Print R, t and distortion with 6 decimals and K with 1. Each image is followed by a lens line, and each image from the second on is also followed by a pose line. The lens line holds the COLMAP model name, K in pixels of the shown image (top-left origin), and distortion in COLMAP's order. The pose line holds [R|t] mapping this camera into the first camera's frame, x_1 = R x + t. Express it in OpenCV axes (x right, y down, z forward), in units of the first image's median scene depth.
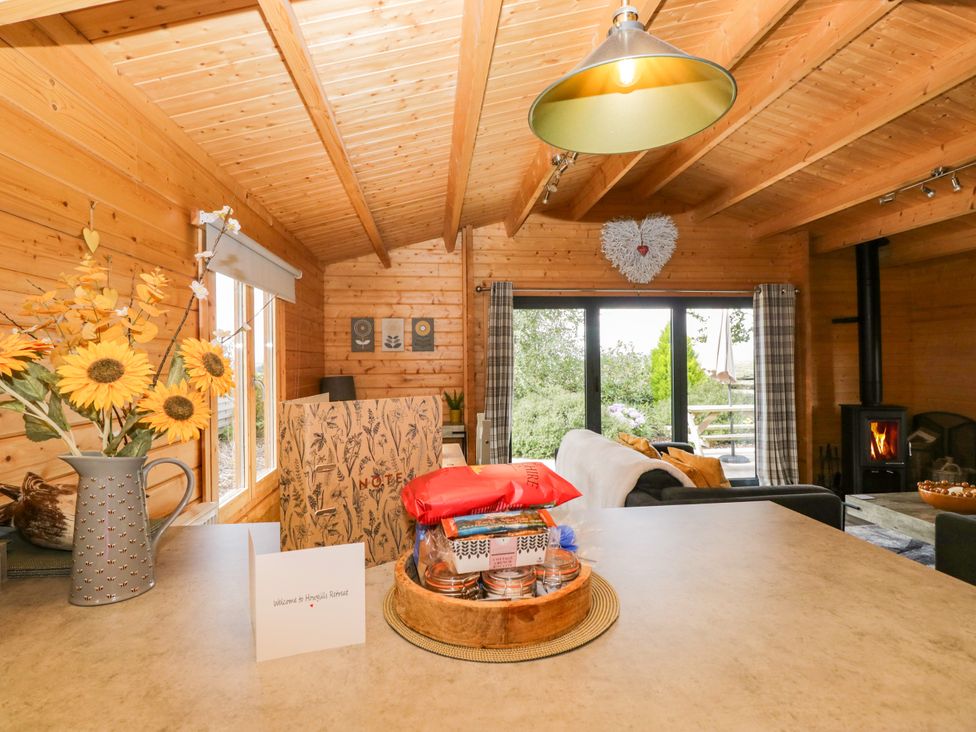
lens RADIAL K [[520.2, 0, 491.6], [0, 520.2, 355.3], [0, 0, 1]] dist [-0.014974, -0.000951]
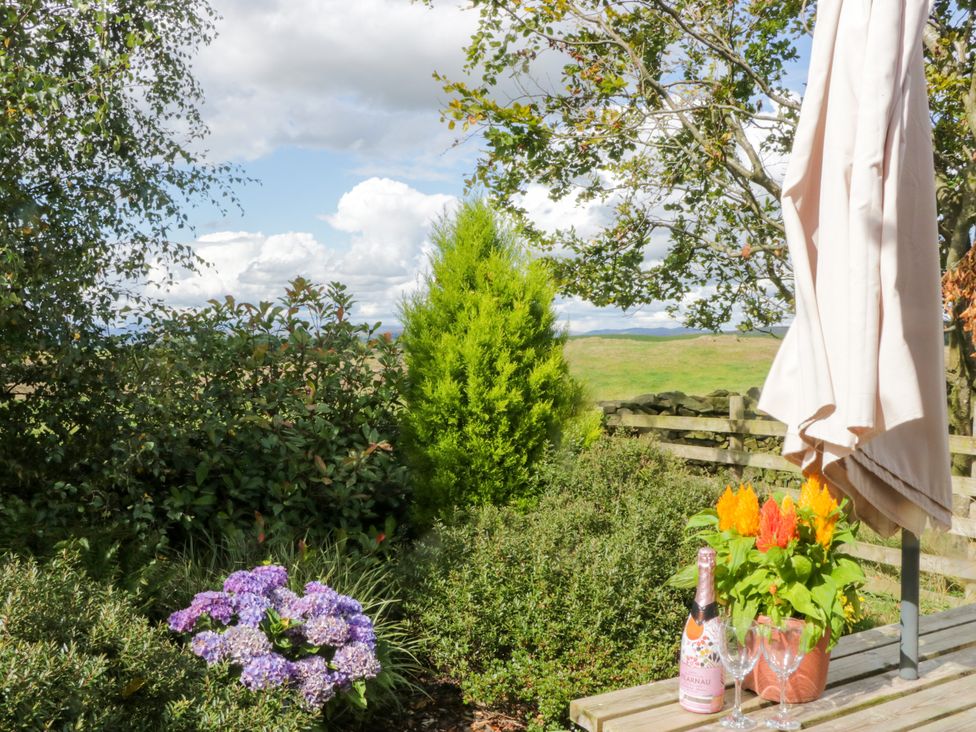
lens RADIAL K [[912.4, 0, 484.3], [0, 912.4, 367.7], [0, 0, 1]] dist [-0.097900, 0.018310]
pose [[0.926321, 0.004267, 0.376712, 0.371535], [-0.018911, 0.999202, 0.035184, -0.001899], [-0.376261, -0.039716, 0.925662, 1.218849]]
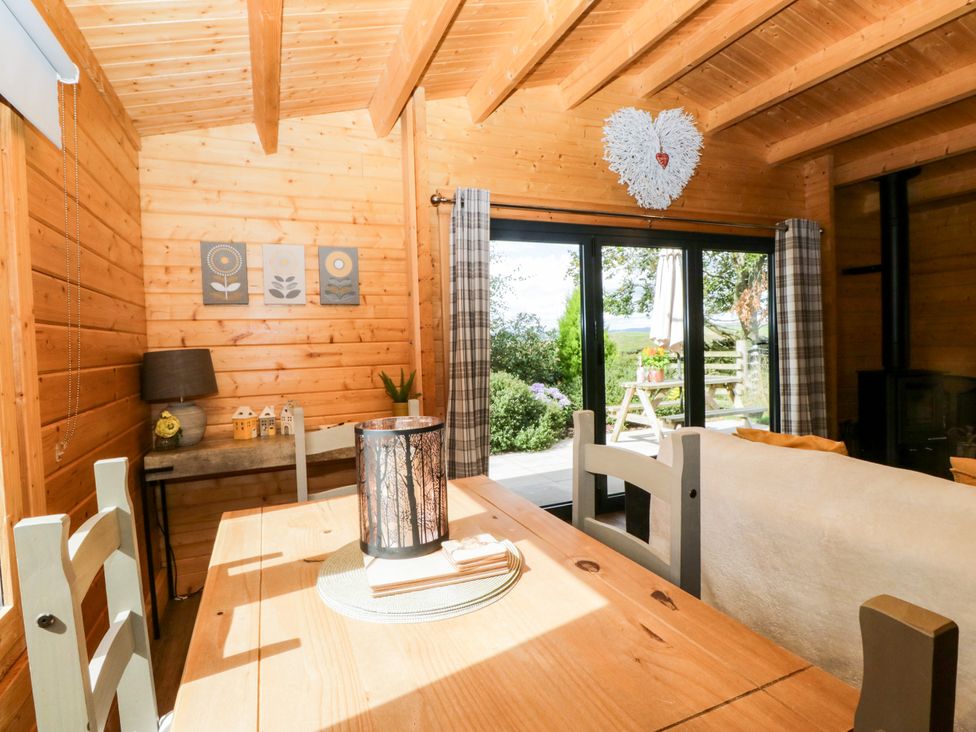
lens RADIAL K [[520.2, 0, 491.6], [0, 520.2, 355.3], [0, 0, 1]] dist [-0.014974, -0.000951]
pose [[0.959482, -0.028317, 0.280345, -0.127252], [0.019696, 0.999244, 0.033523, 0.031025], [-0.281082, -0.026643, 0.959314, 0.380201]]
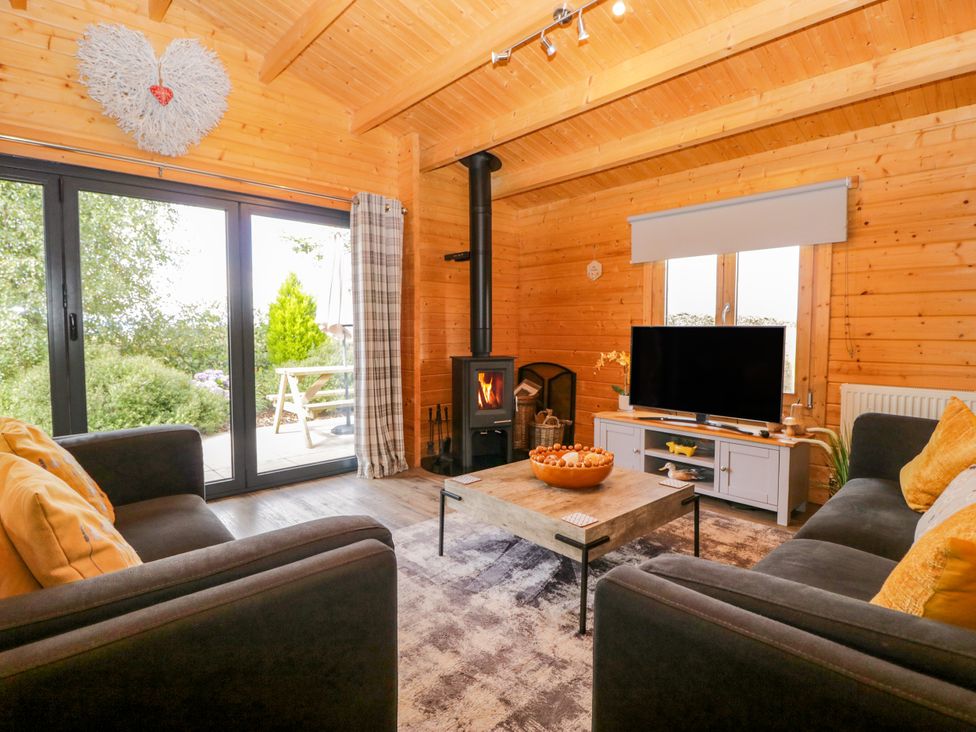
lens RADIAL K [[508.8, 0, 487.2], [0, 508.8, 341.6], [0, 0, 1]] dist [0.004601, 0.000584]
pose [[0.804531, -0.002219, 0.593906, 0.238922], [-0.015203, 0.999588, 0.024329, 0.051728], [-0.593716, -0.028602, 0.804166, 0.311110]]
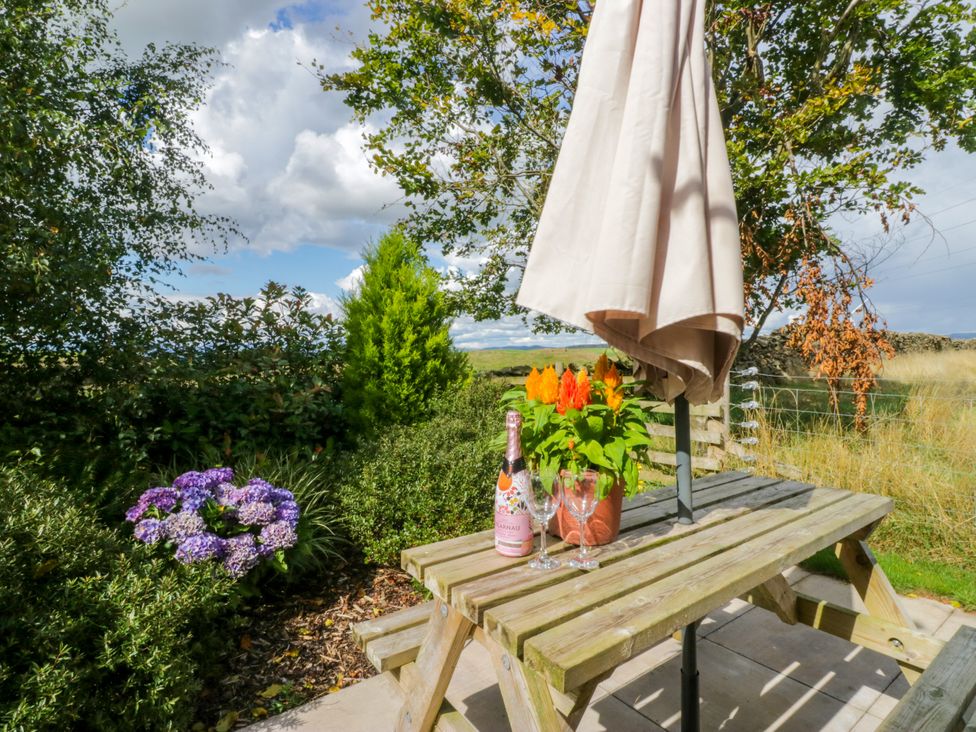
lens RADIAL K [[508.8, 0, 487.2], [0, 508.8, 341.6], [0, 0, 1]] dist [0.004601, 0.000584]
pose [[0.874275, 0.016572, 0.485148, 0.465301], [-0.007658, 0.999764, -0.020351, 0.055252], [-0.485371, 0.014077, 0.874195, 1.316239]]
